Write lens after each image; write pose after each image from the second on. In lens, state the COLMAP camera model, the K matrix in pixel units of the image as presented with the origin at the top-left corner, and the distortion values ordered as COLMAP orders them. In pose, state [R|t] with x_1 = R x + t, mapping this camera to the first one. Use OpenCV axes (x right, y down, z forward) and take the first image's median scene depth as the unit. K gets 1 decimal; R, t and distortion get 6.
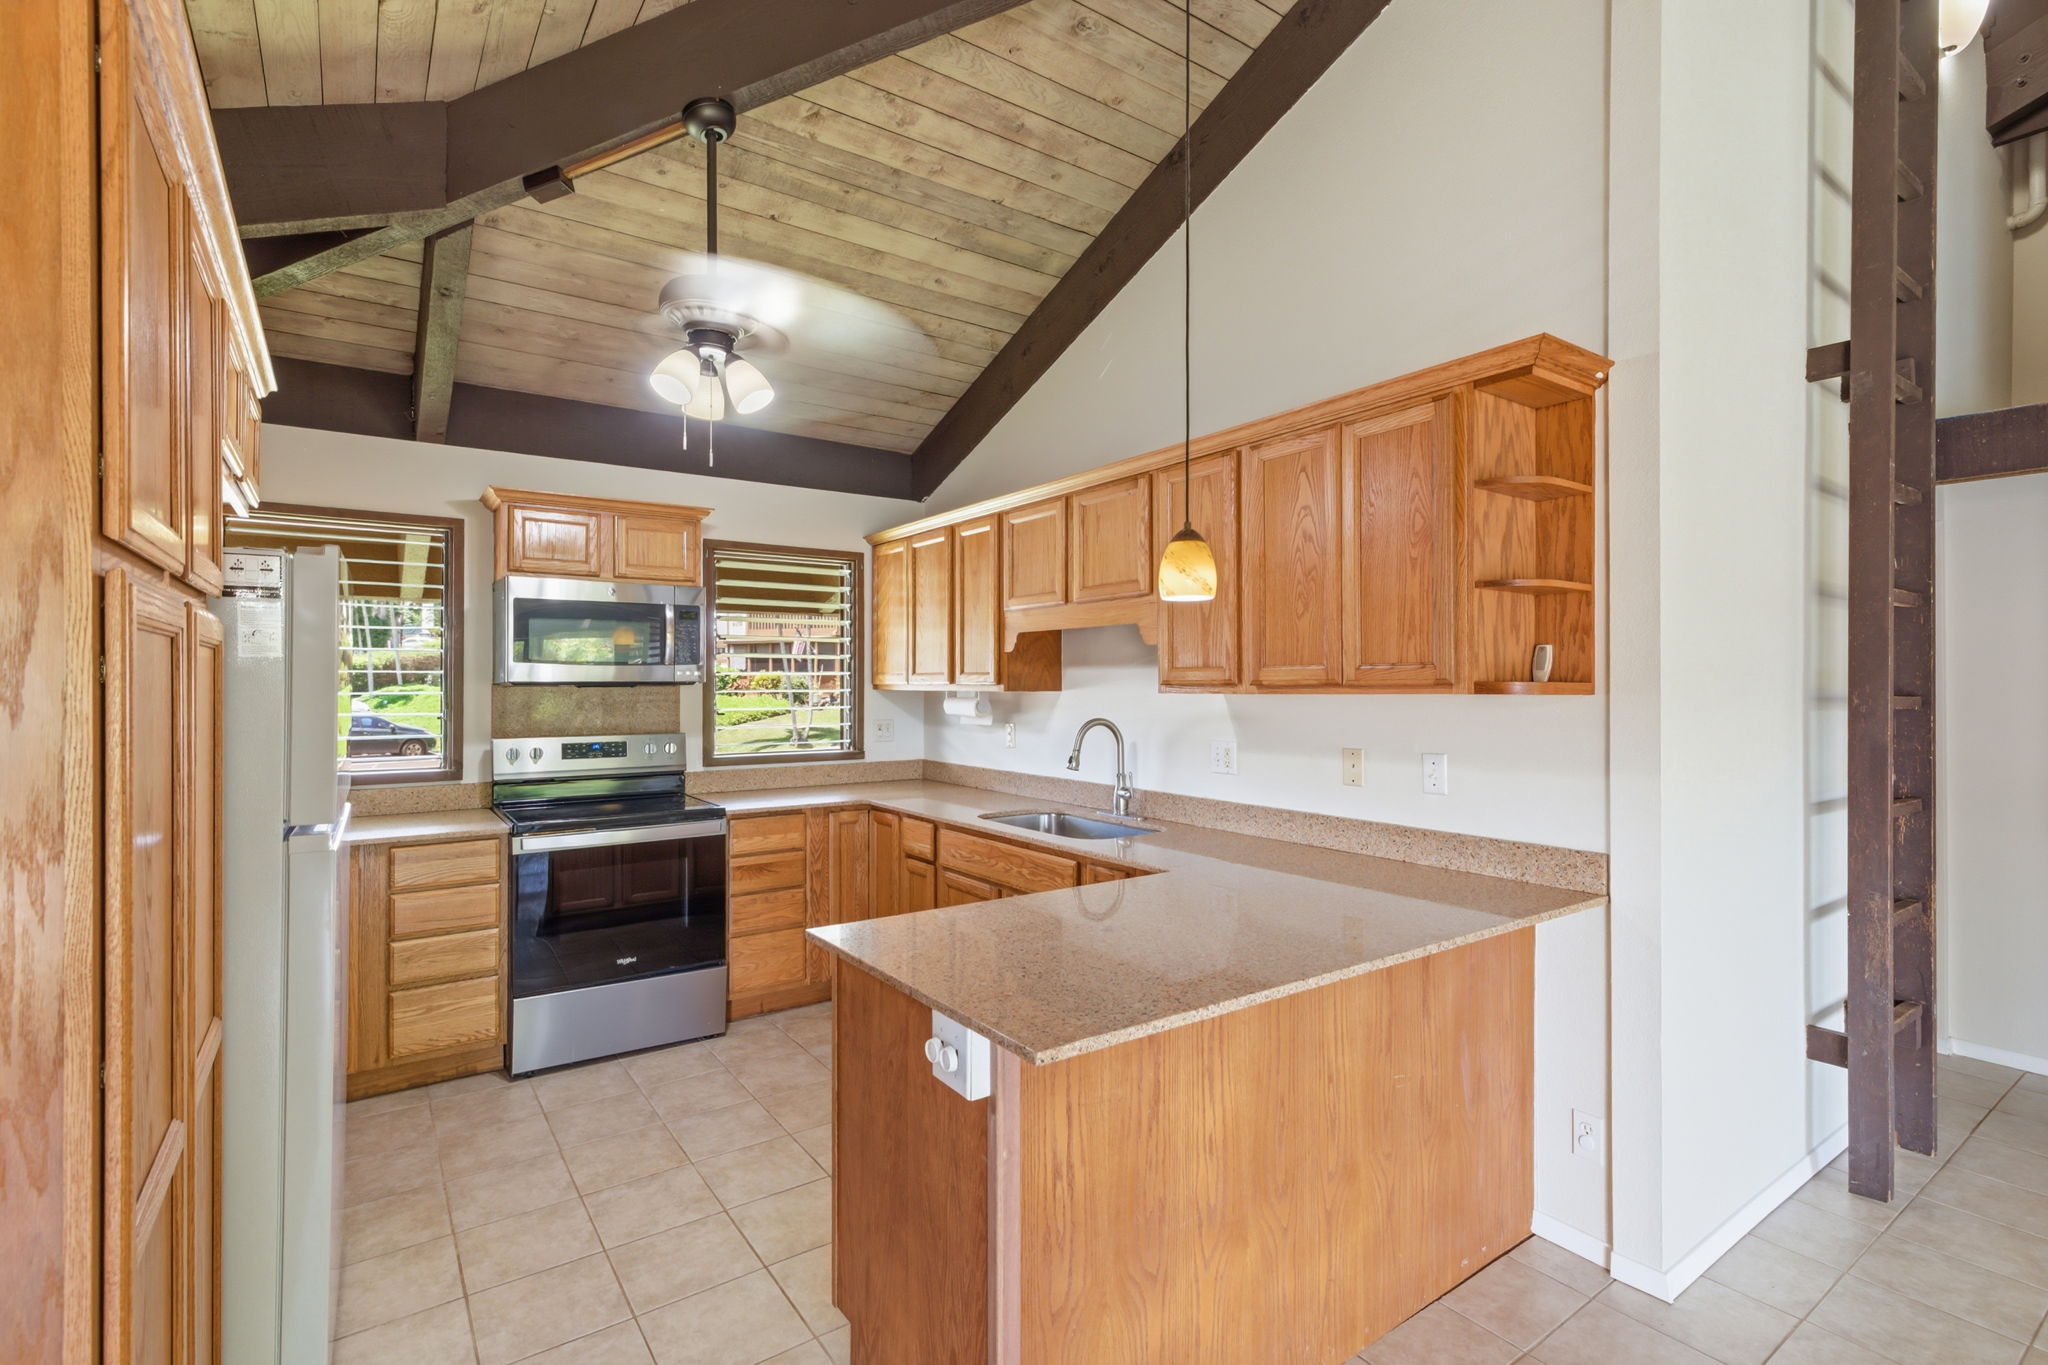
lens RADIAL K [[955.6, 0, 1030.7], [0, 955.6, 680.3], [0, 0, 1]] dist [0.009273, 0.000093]
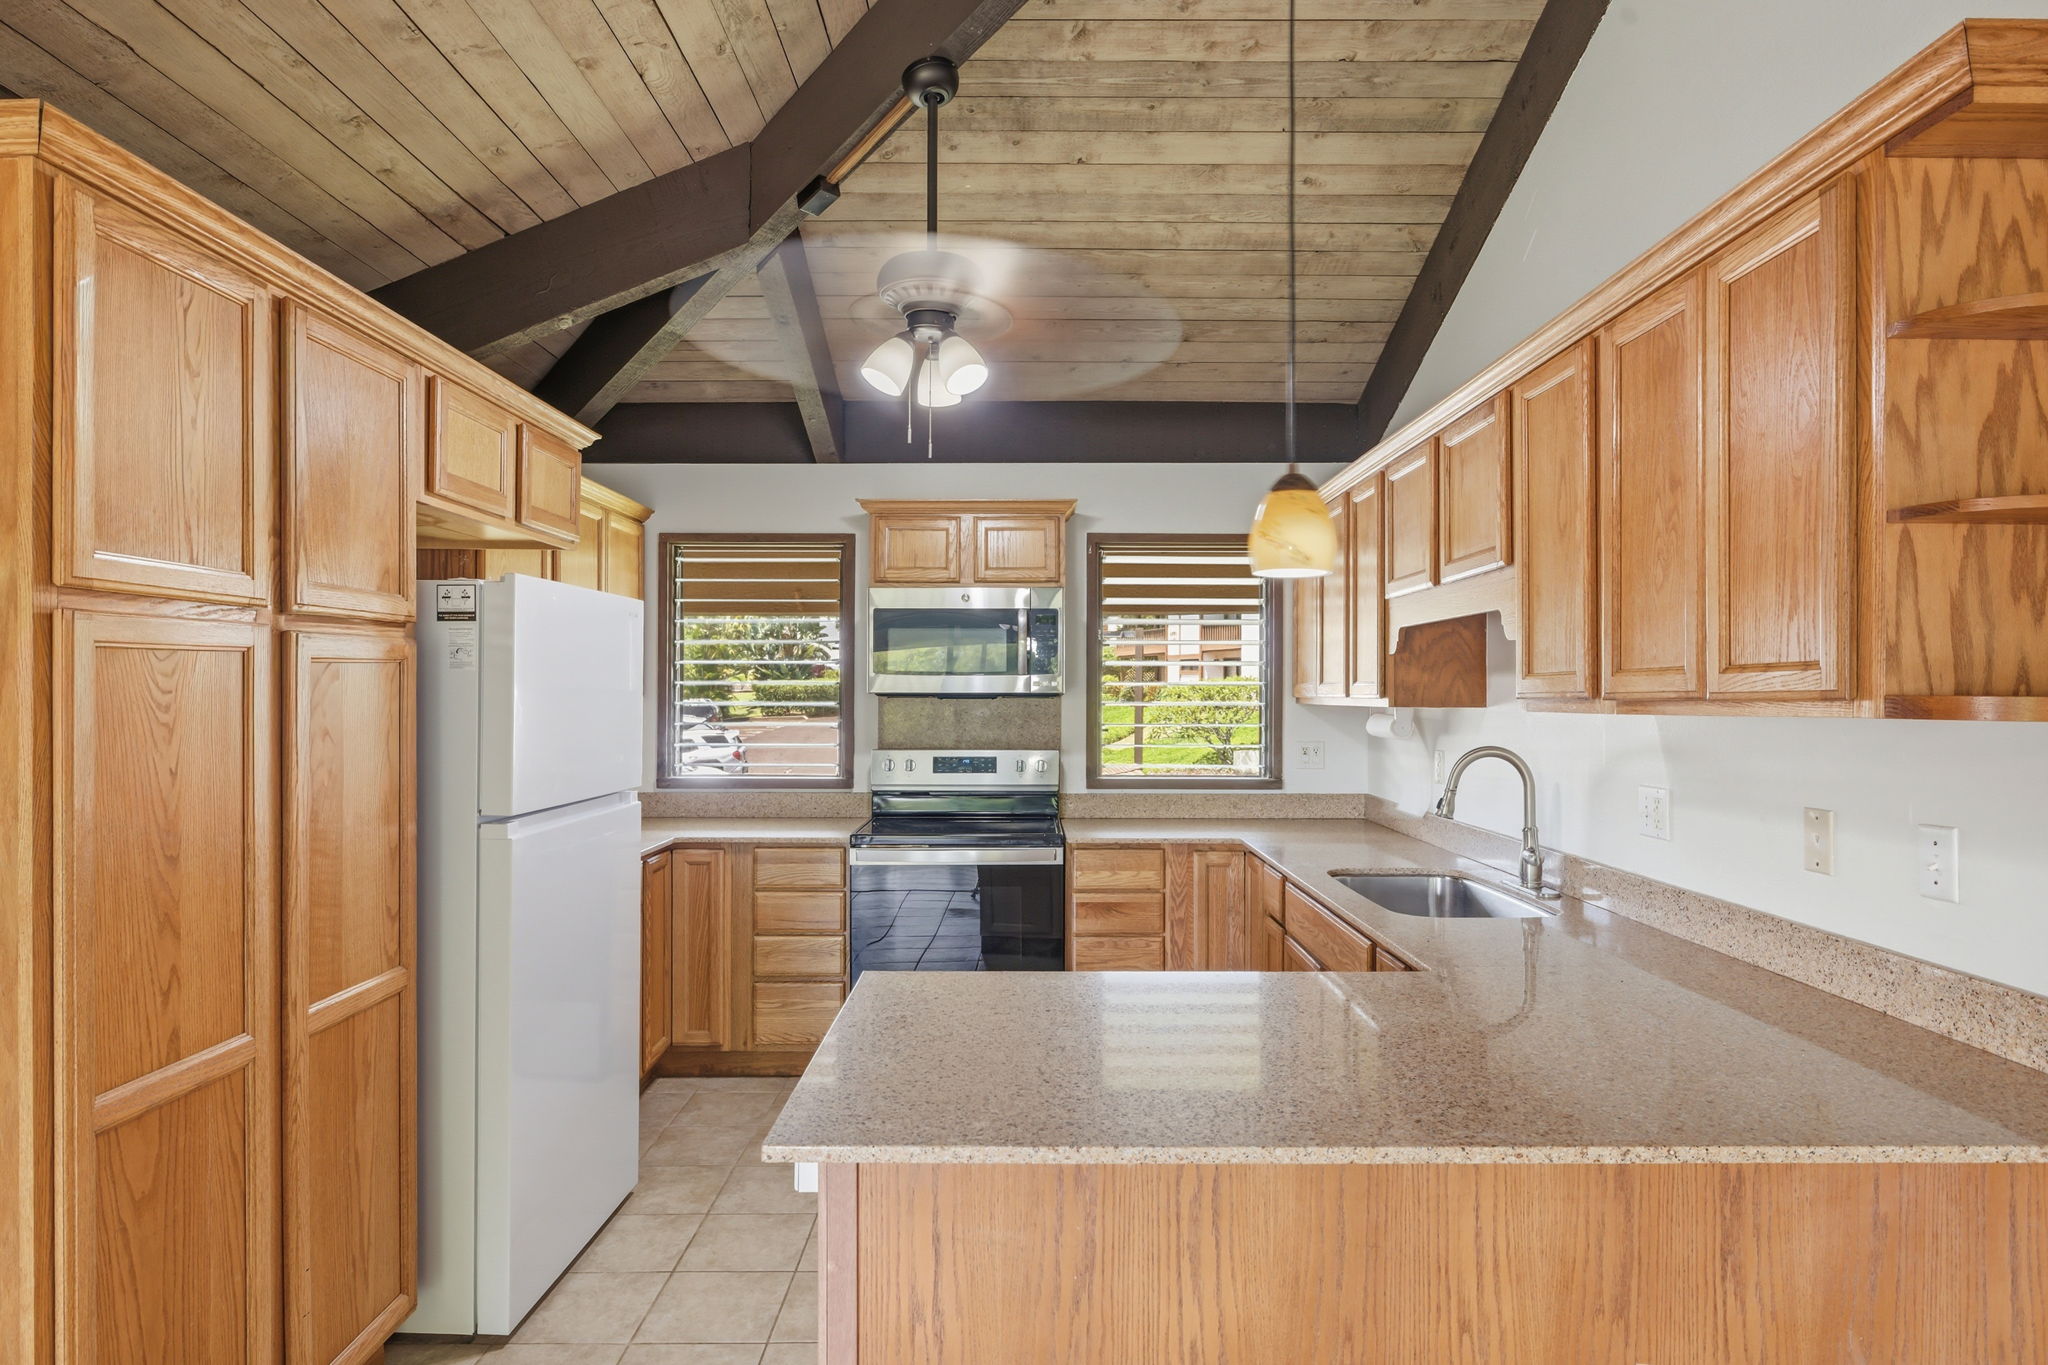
lens RADIAL K [[1135.8, 0, 1026.9], [0, 1135.8, 691.1], [0, 0, 1]] dist [-0.005175, 0.002219]
pose [[0.817758, 0.000802, -0.575562, 0.295239], [-0.001427, 0.999999, -0.000634, 0.000229], [0.575560, 0.001339, 0.817758, 0.132107]]
